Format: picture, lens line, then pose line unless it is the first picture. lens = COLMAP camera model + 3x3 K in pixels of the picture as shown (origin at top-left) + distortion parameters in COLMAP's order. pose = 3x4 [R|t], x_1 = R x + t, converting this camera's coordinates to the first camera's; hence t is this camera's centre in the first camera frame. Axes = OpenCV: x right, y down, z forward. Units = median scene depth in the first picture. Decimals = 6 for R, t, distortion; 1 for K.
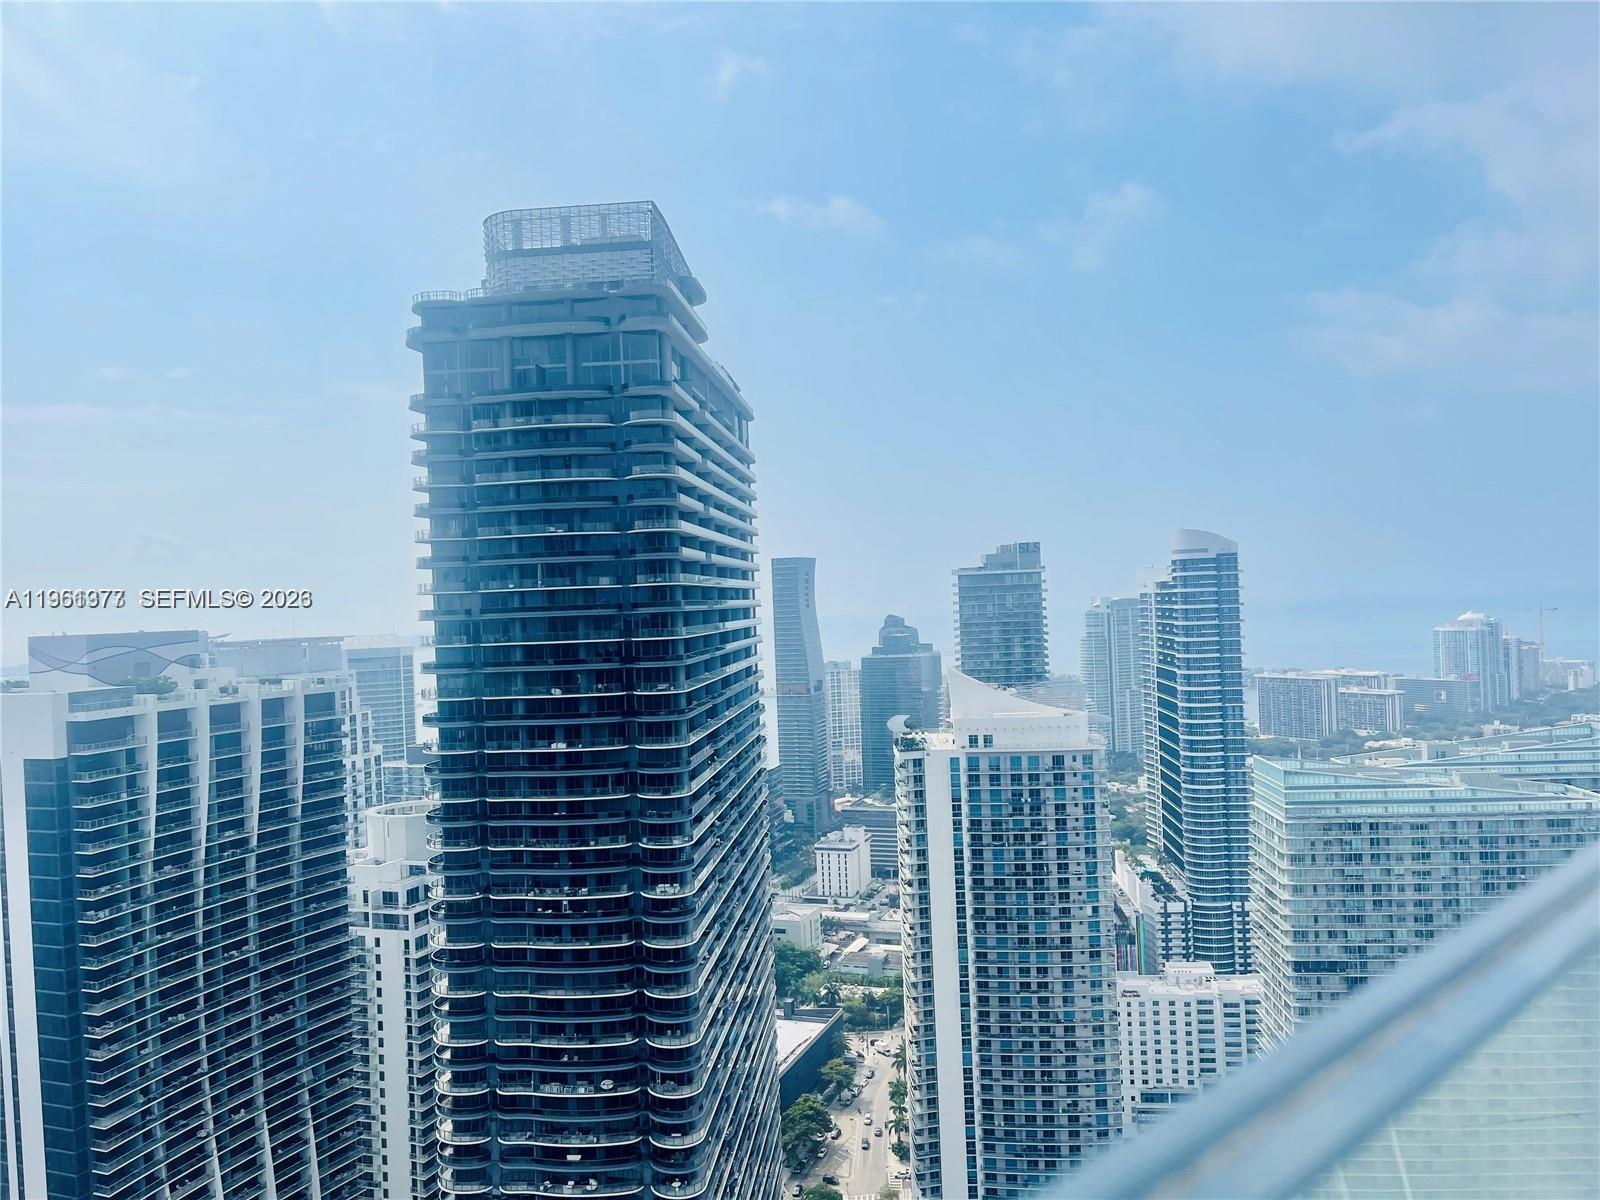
lens RADIAL K [[1214.3, 0, 803.6], [0, 1214.3, 603.0], [0, 0, 1]] dist [0.129268, -0.162831]
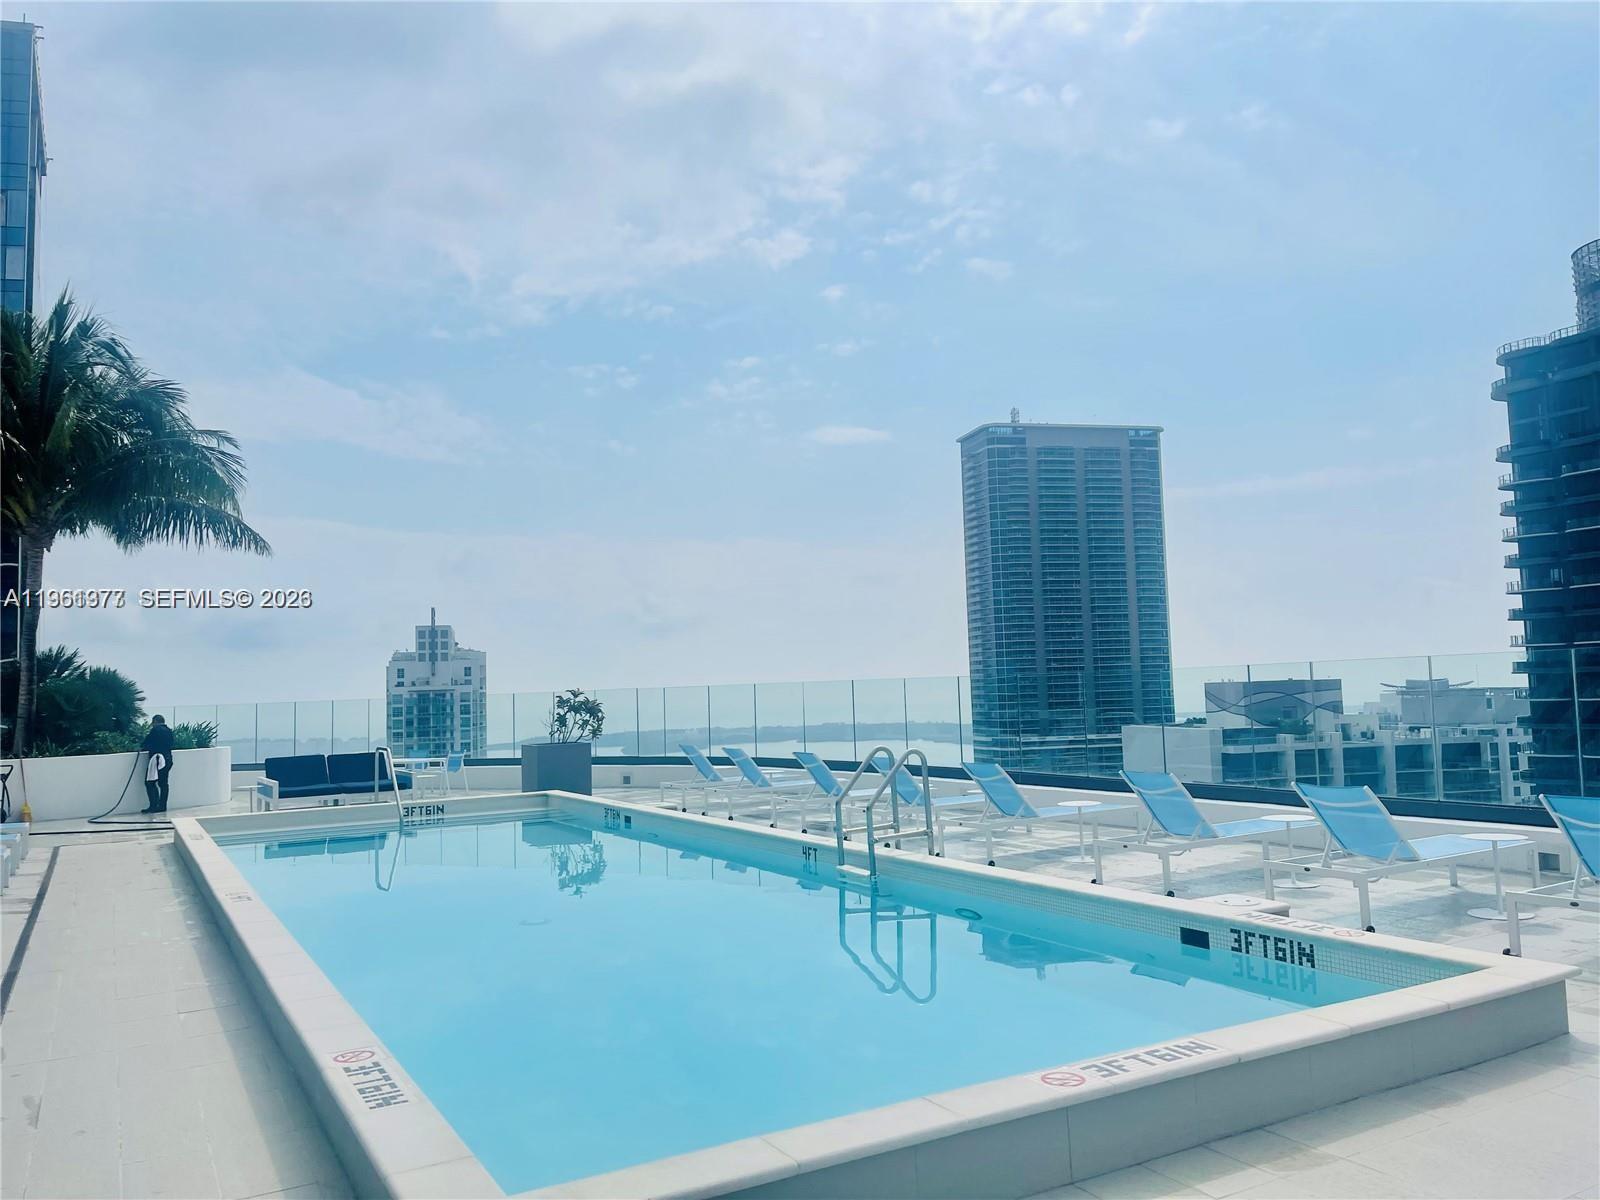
lens RADIAL K [[1214.3, 0, 803.6], [0, 1214.3, 603.0], [0, 0, 1]] dist [0.129268, -0.162831]
pose [[0.574955, -0.038997, -0.817255, 0.189952], [0.007640, 0.999076, -0.042297, -0.004257], [0.818149, 0.018075, 0.574721, -0.041897]]
